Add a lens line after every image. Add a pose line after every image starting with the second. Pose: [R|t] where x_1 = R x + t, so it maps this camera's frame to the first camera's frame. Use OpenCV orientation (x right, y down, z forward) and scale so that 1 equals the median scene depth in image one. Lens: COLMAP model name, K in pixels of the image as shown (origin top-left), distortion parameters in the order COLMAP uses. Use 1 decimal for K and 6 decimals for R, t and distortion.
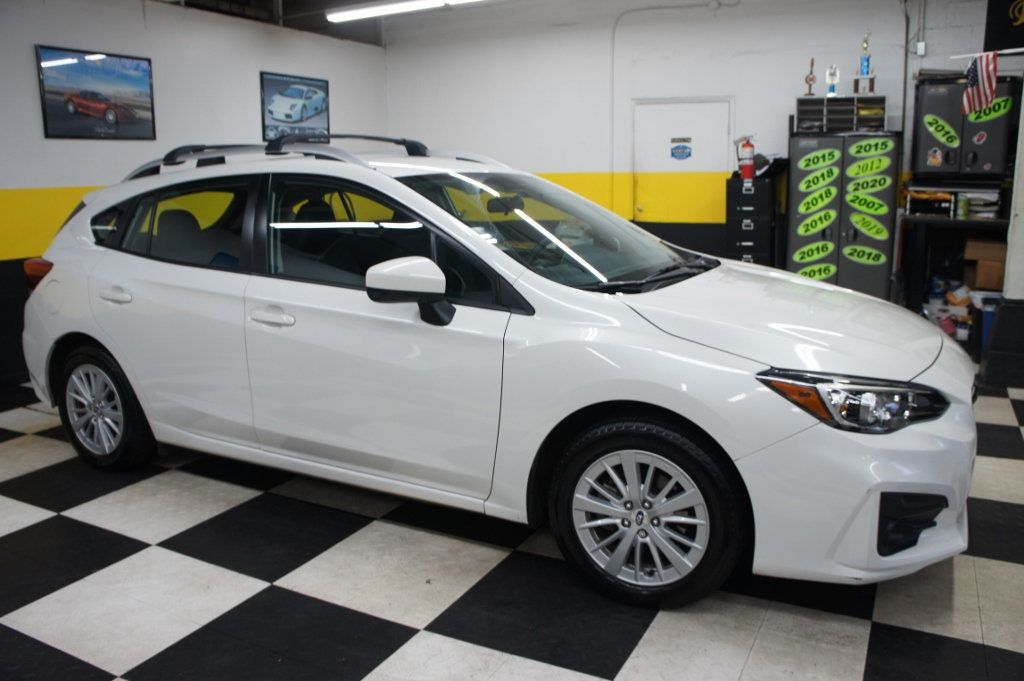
lens RADIAL K [[804.4, 0, 509.5], [0, 804.4, 337.9], [0, 0, 1]] dist [-0.182844, 0.132392]
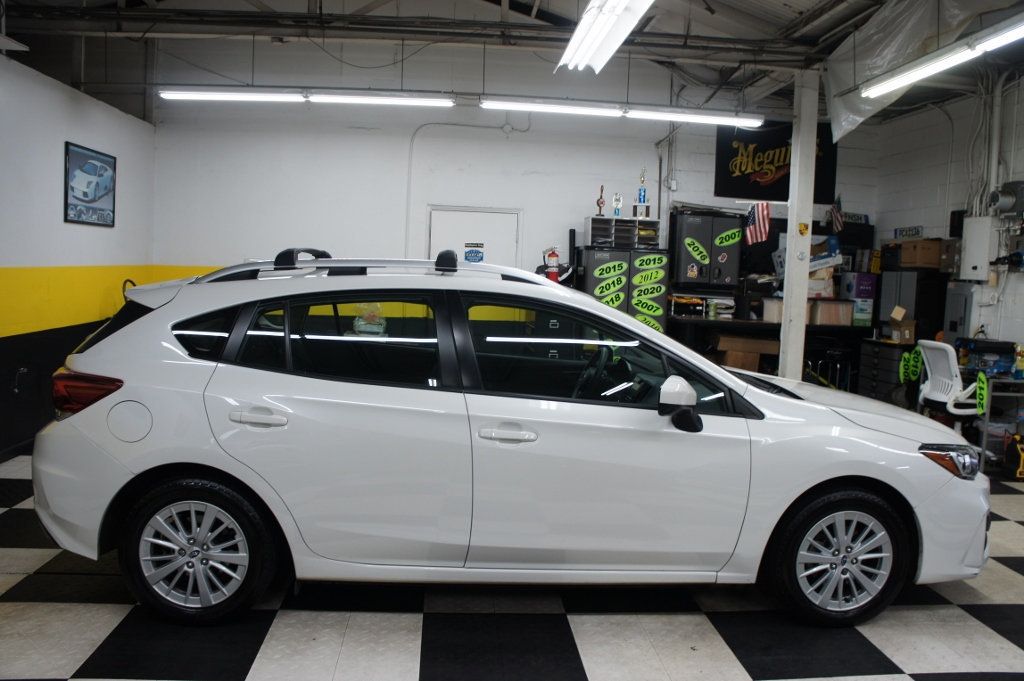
lens RADIAL K [[804.4, 0, 509.5], [0, 804.4, 337.9], [0, 0, 1]] dist [-0.182844, 0.132392]
pose [[0.848329, -0.002253, 0.529465, -0.421439], [0.055084, 0.994940, -0.084023, -0.031434], [-0.526597, 0.100444, 0.844160, 0.053134]]
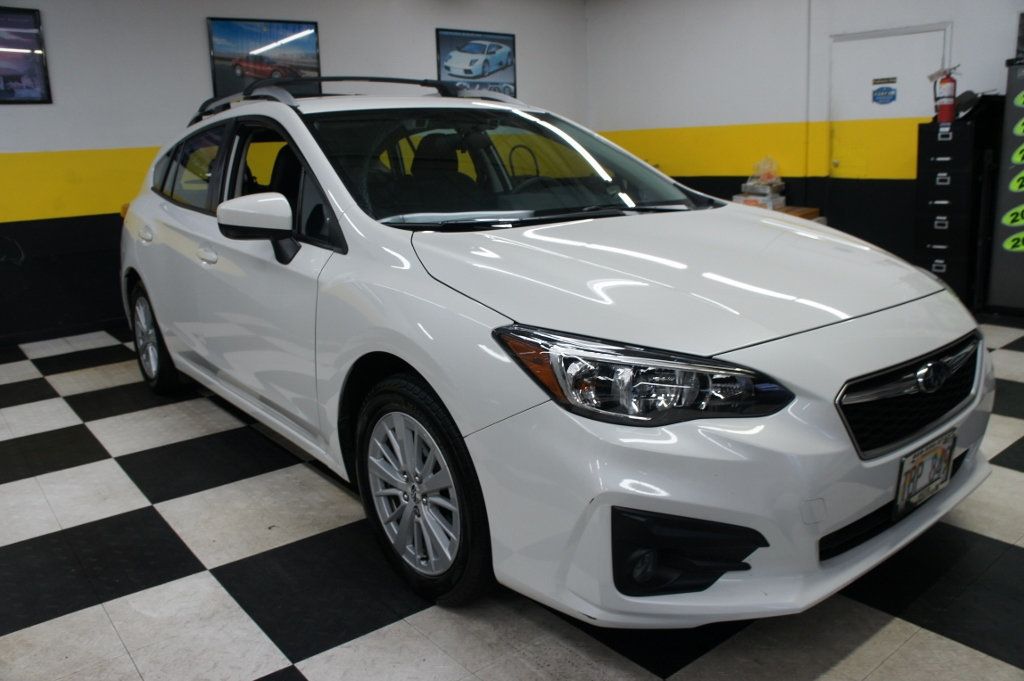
lens RADIAL K [[804.4, 0, 509.5], [0, 804.4, 337.9], [0, 0, 1]] dist [-0.182844, 0.132392]
pose [[0.917750, 0.069209, -0.391082, 0.235725], [-0.053536, 0.997270, 0.050853, 0.004610], [0.393534, -0.025734, 0.918950, 0.103114]]
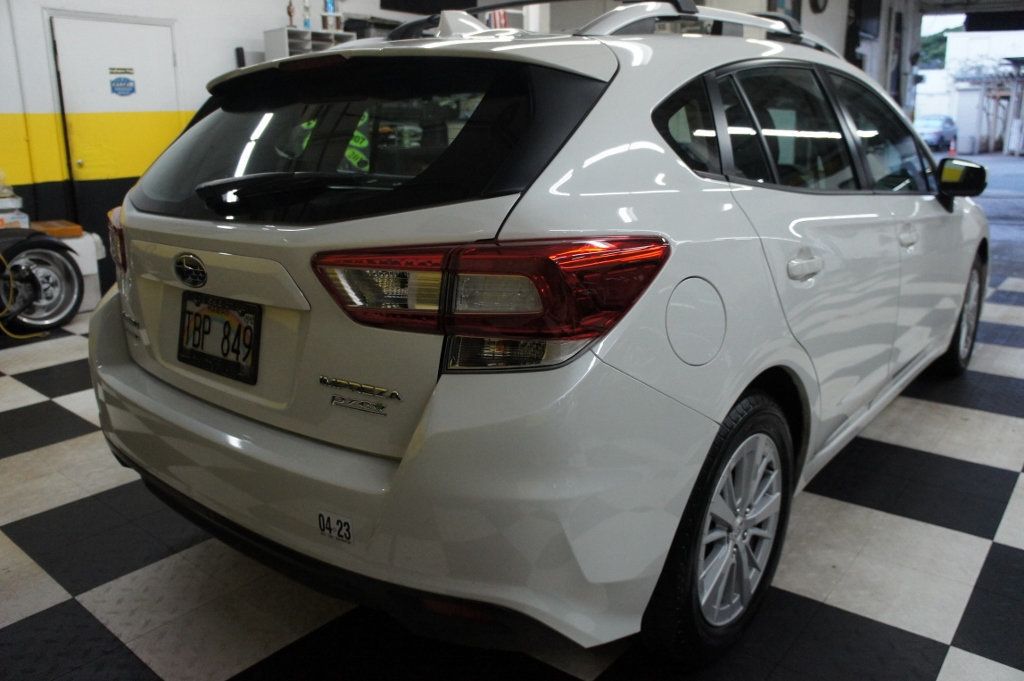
lens RADIAL K [[800.1, 0, 512.0], [0, 800.1, 340.5], [0, 0, 1]] dist [-0.158843, 0.102008]
pose [[0.211182, -0.243046, 0.946748, -0.605281], [0.200899, 0.958706, 0.201303, -0.087242], [-0.956578, 0.147689, 0.251289, 0.605796]]
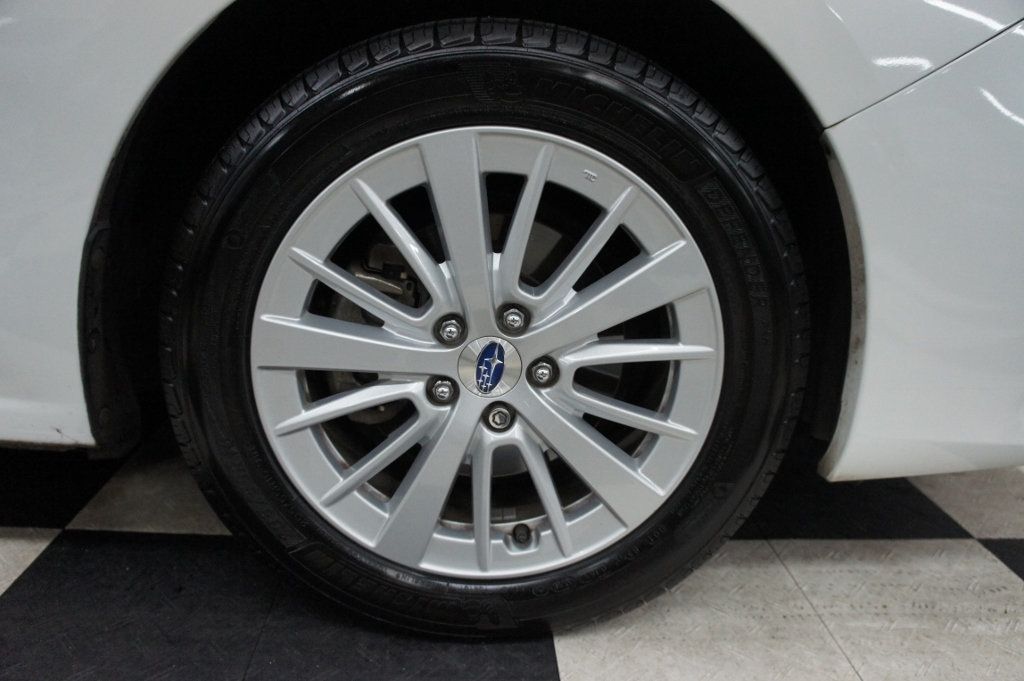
lens RADIAL K [[804.4, 0, 509.5], [0, 804.4, 337.9], [0, 0, 1]] dist [-0.182844, 0.132392]
pose [[0.859741, -0.095240, 0.501772, 0.007189], [0.041678, 0.992266, 0.116926, 0.073018], [-0.509027, -0.079613, 0.857061, 0.296974]]
